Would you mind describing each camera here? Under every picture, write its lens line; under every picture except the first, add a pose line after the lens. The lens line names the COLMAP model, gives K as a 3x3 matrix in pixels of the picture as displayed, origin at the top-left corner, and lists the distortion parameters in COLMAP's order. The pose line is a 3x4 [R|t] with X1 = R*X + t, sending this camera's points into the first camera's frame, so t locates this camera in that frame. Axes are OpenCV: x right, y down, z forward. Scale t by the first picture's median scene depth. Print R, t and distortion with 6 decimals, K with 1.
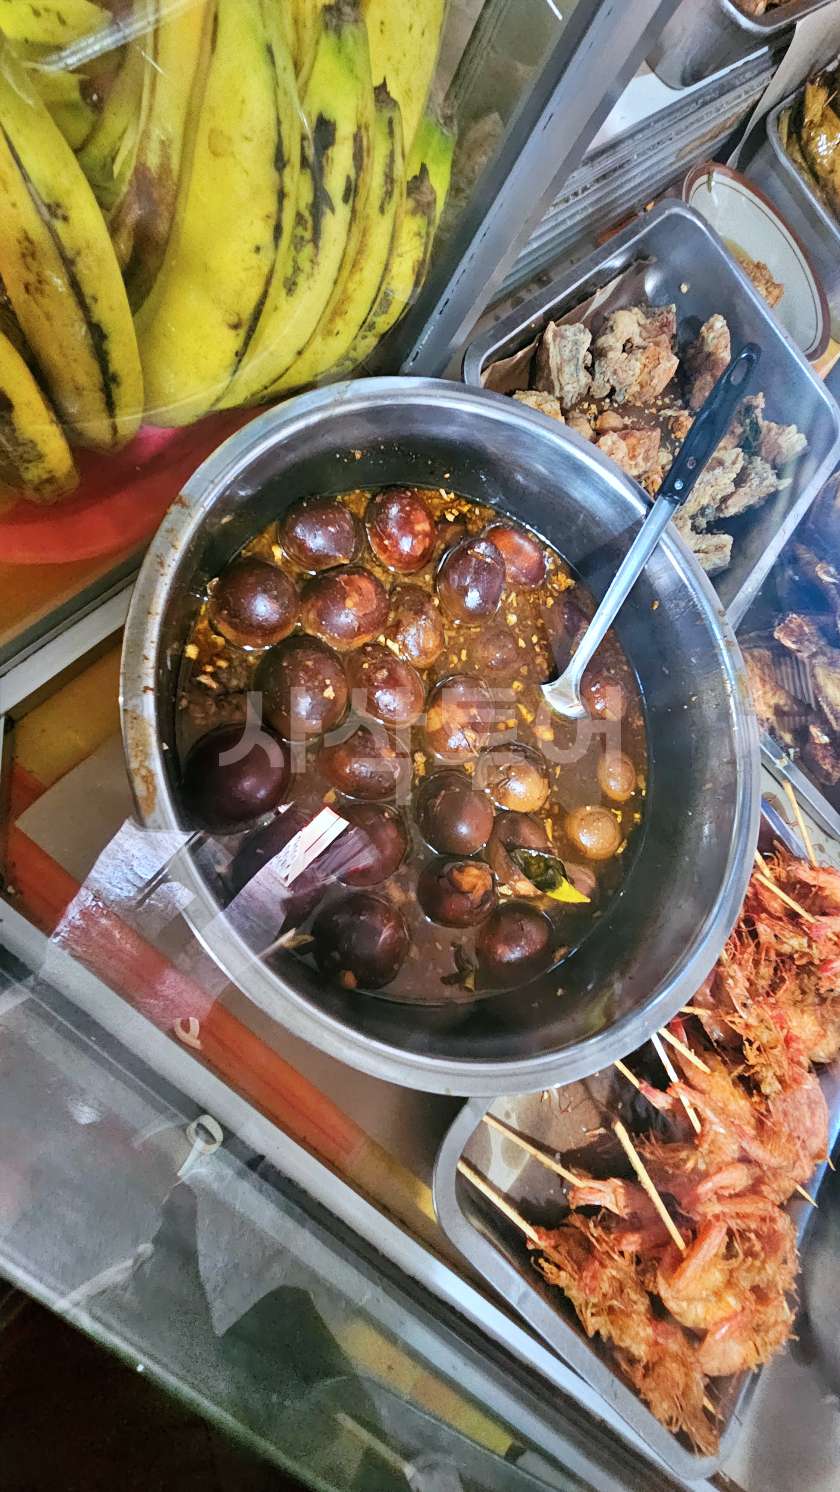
lens RADIAL K [[626.9, 0, 420.0], [0, 626.9, 746.0], [0, 0, 1]] dist [0.002856, 0.000665]
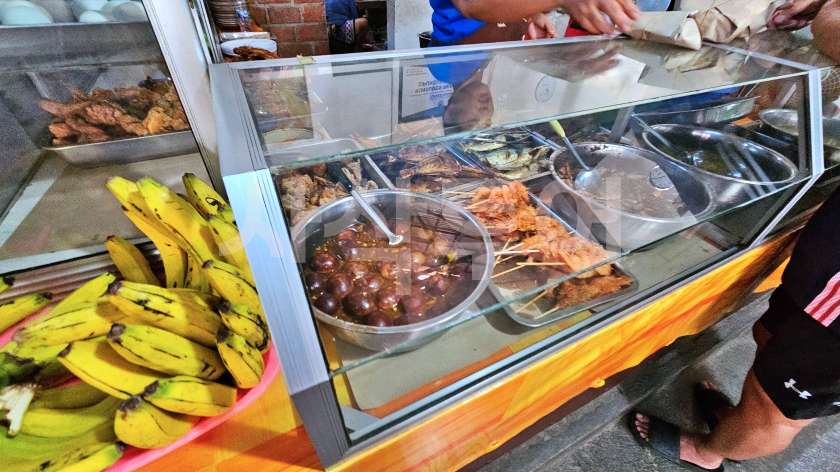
lens RADIAL K [[352.9, 0, 420.0], [0, 352.9, 236.0], [0, 0, 1]] dist [0.002856, 0.000665]
pose [[0.359208, -0.852421, 0.379931, -0.389319], [0.931276, 0.353913, -0.086436, 0.187439], [-0.060783, 0.384869, 0.920968, -0.641535]]
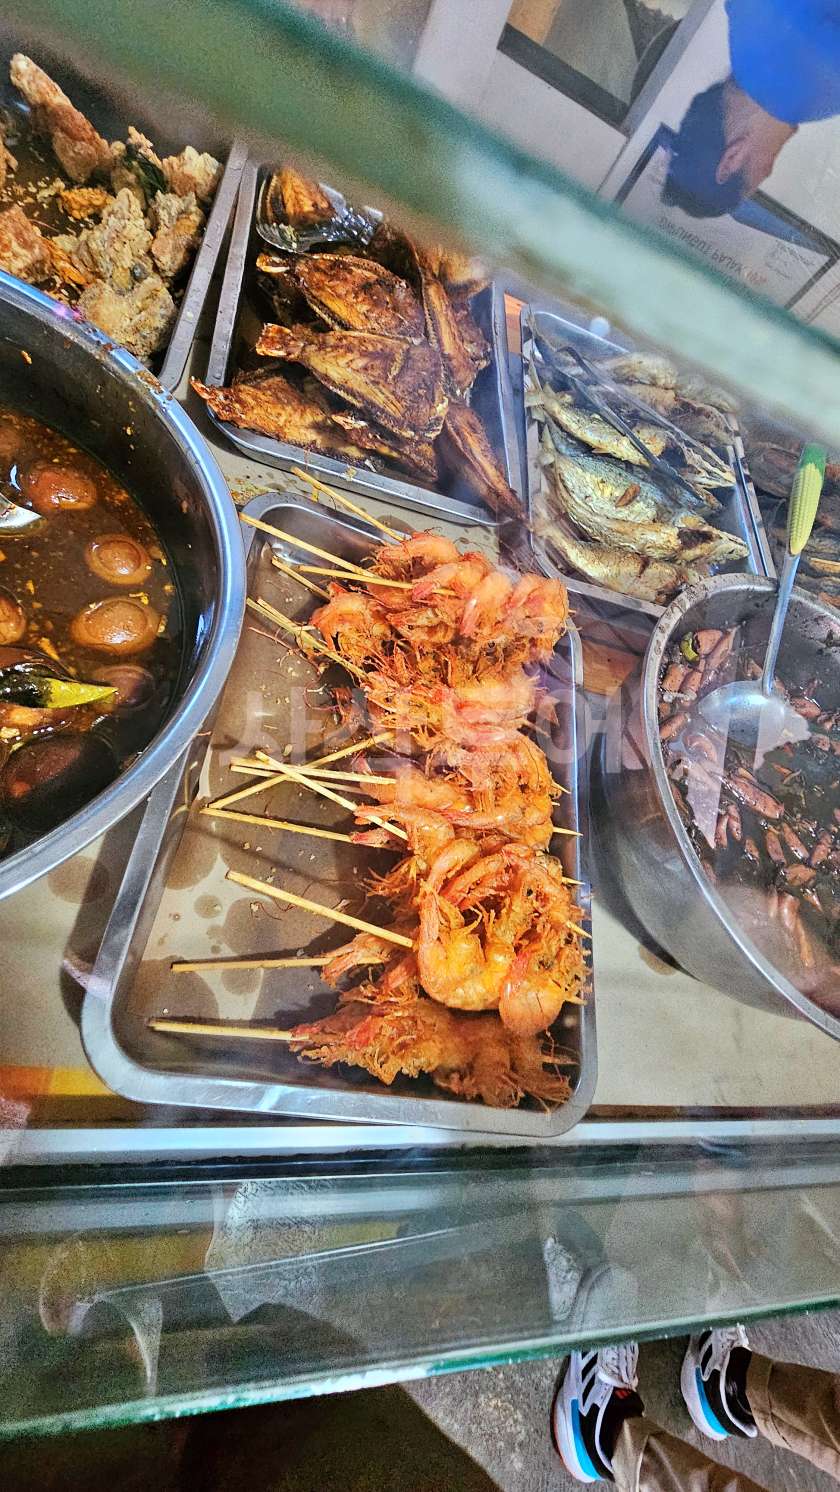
lens RADIAL K [[626.9, 0, 420.0], [0, 626.9, 746.0], [0, 0, 1]] dist [0.002856, 0.000665]
pose [[0.816665, -0.563062, 0.126571, 0.424831], [0.553384, 0.826263, 0.105141, 0.420415], [-0.163782, -0.015823, 0.986370, 0.091879]]
